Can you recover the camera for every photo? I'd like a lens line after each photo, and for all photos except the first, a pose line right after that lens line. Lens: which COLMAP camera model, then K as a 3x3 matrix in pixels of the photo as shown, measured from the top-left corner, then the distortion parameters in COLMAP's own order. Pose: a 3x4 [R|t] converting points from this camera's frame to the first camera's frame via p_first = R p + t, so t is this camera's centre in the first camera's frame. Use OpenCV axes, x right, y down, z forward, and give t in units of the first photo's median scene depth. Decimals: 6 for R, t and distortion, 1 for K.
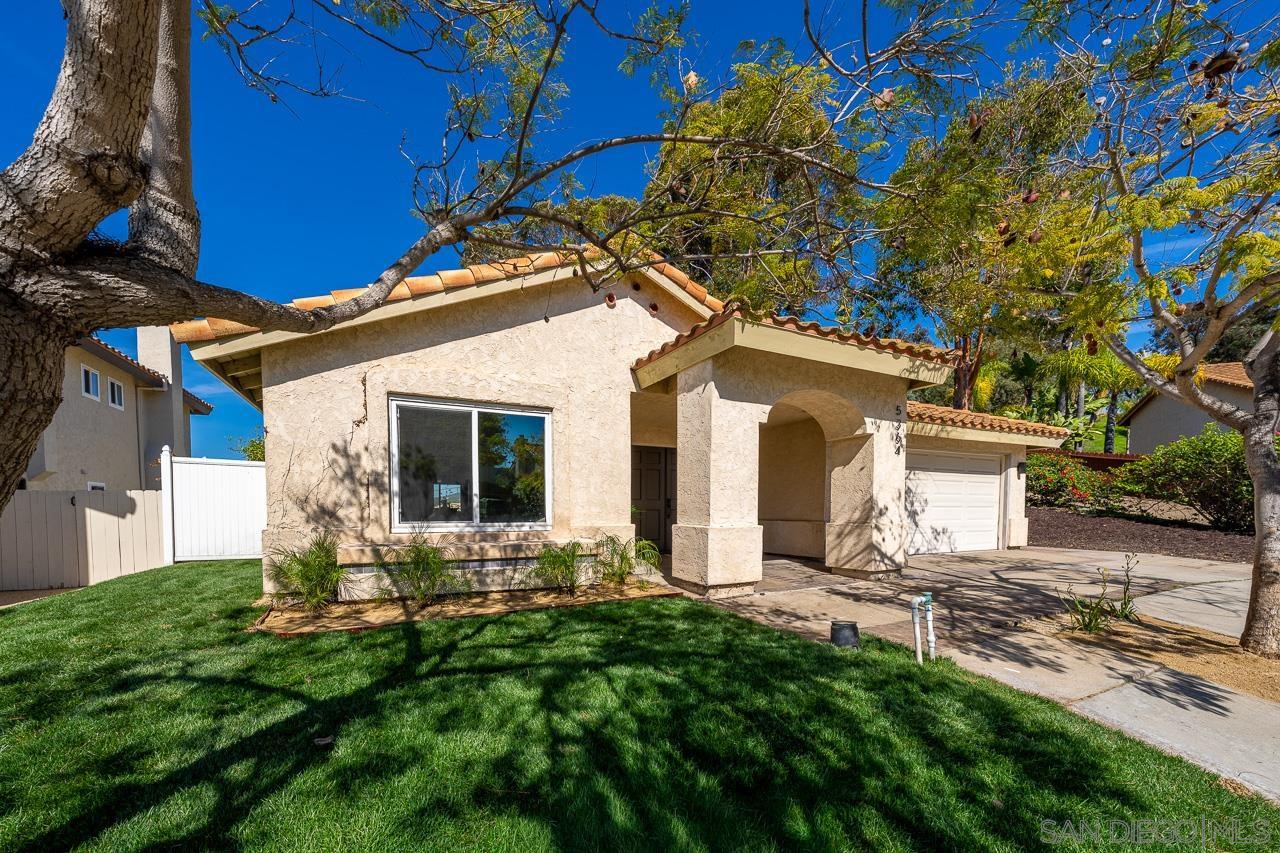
lens RADIAL K [[470.5, 0, 629.5], [0, 470.5, 523.0], [0, 0, 1]] dist [-0.001304, -0.000077]
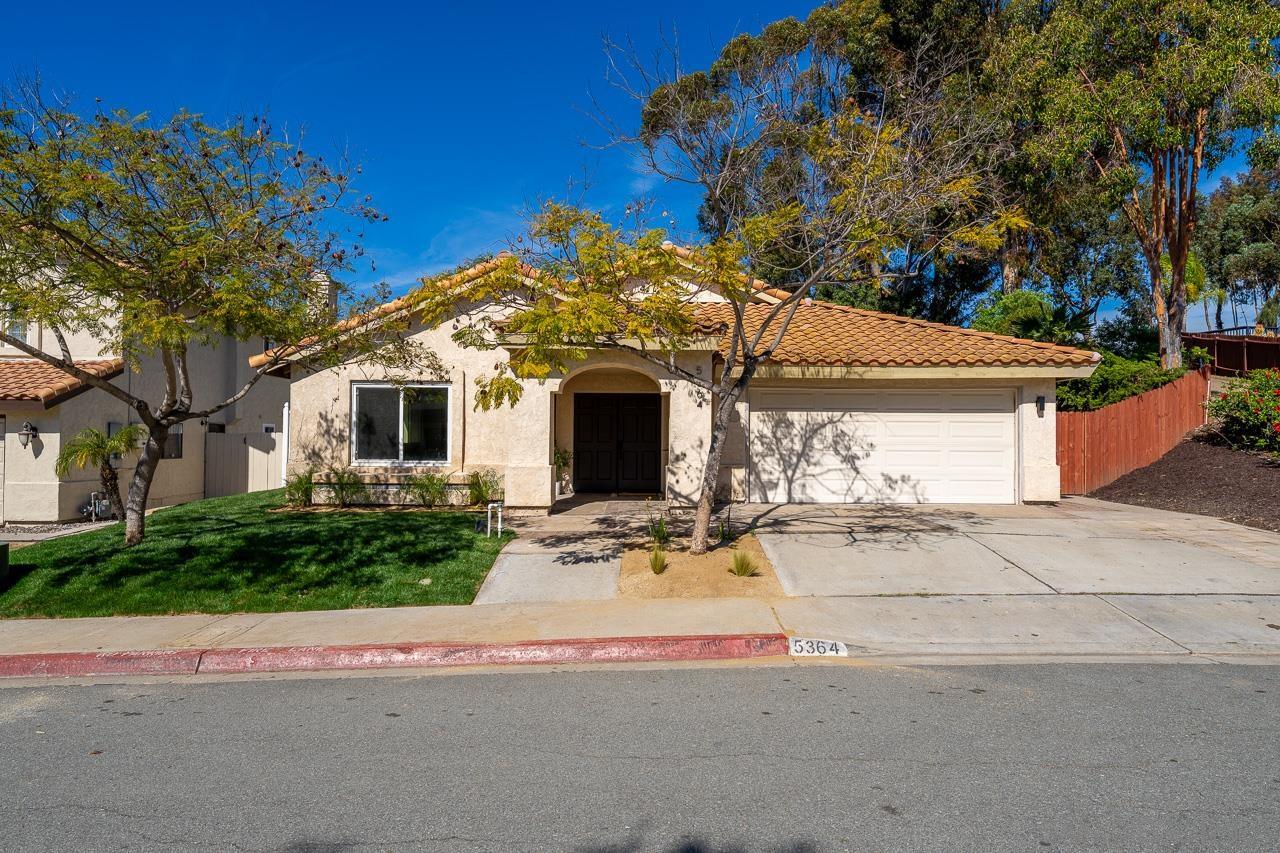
lens RADIAL K [[757.7, 0, 632.5], [0, 757.7, 427.0], [0, 0, 1]] dist [-0.005099, -0.000054]
pose [[0.894334, -0.003025, -0.447391, 1.302323], [-0.017152, 0.999010, -0.041041, -0.020372], [0.447072, 0.044377, 0.893397, -0.769907]]
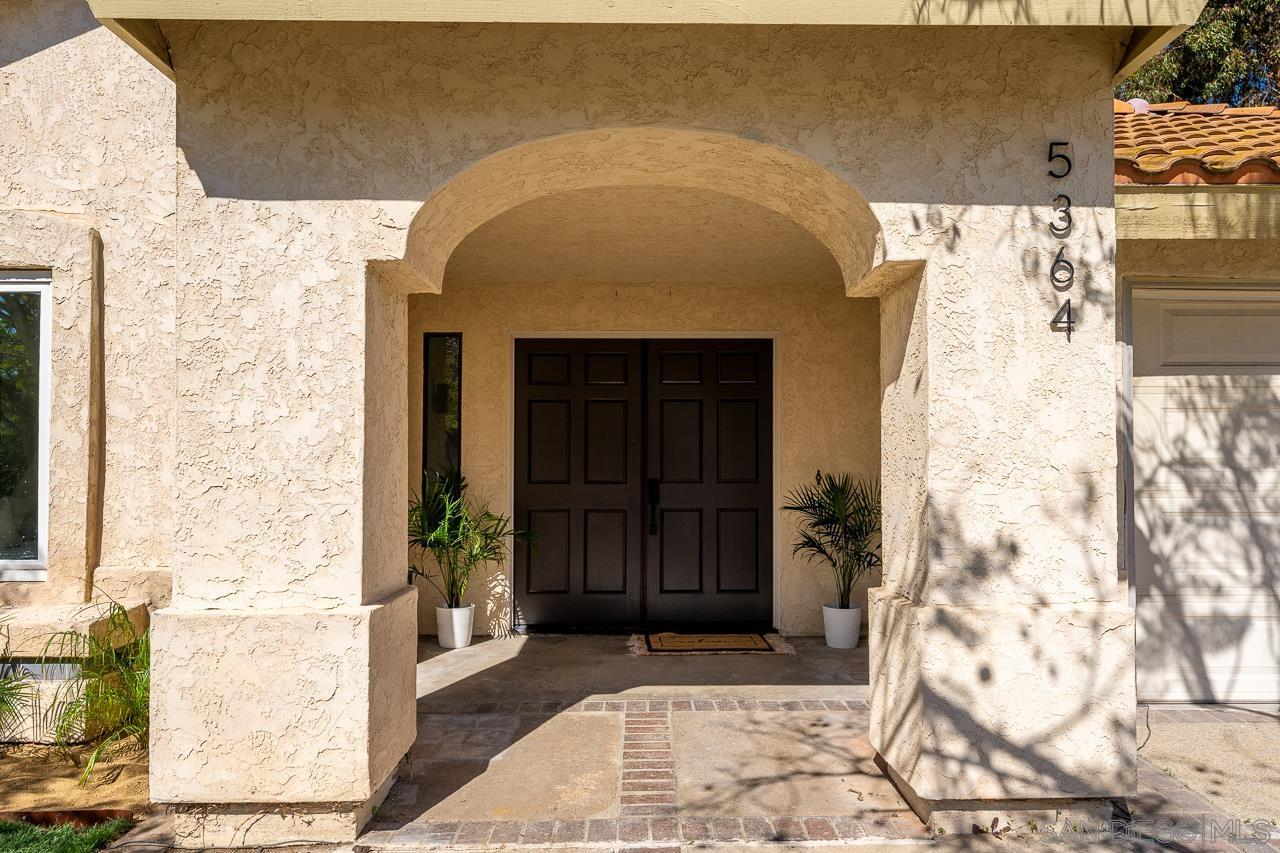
lens RADIAL K [[1041.6, 0, 653.6], [0, 1041.6, 426.7], [0, 0, 1]] dist [-0.010927, -0.002283]
pose [[0.908734, -0.019971, -0.416898, 0.617004], [-0.009248, 0.997646, -0.067951, -0.056882], [0.417273, 0.065605, 0.906410, 0.419667]]
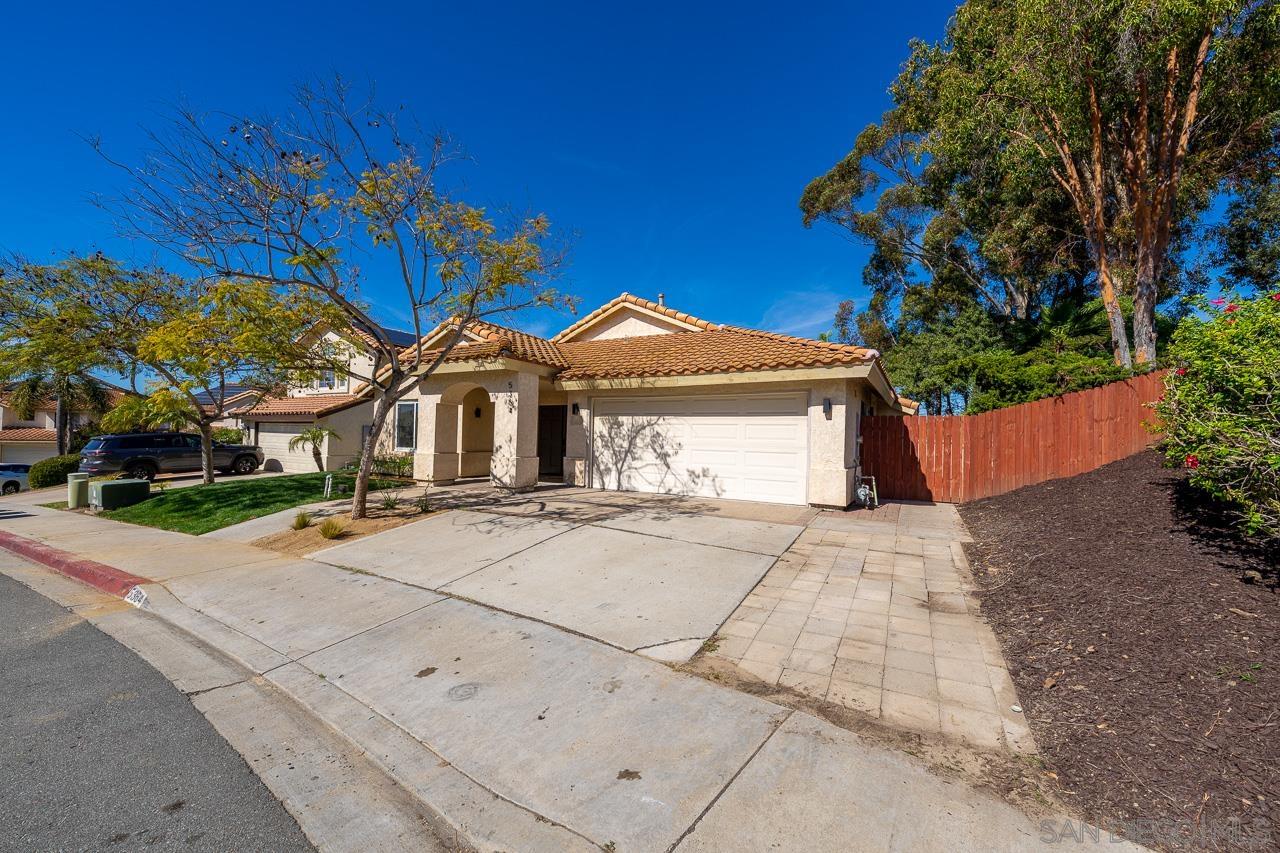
lens RADIAL K [[484.3, 0, 632.9], [0, 484.3, 424.6], [0, 0, 1]] dist [-0.000868, -0.000151]
pose [[0.561060, -0.010417, -0.827710, 2.192721], [-0.045148, 0.998047, -0.043164, -0.058967], [0.826543, 0.061587, 0.559494, 0.455884]]
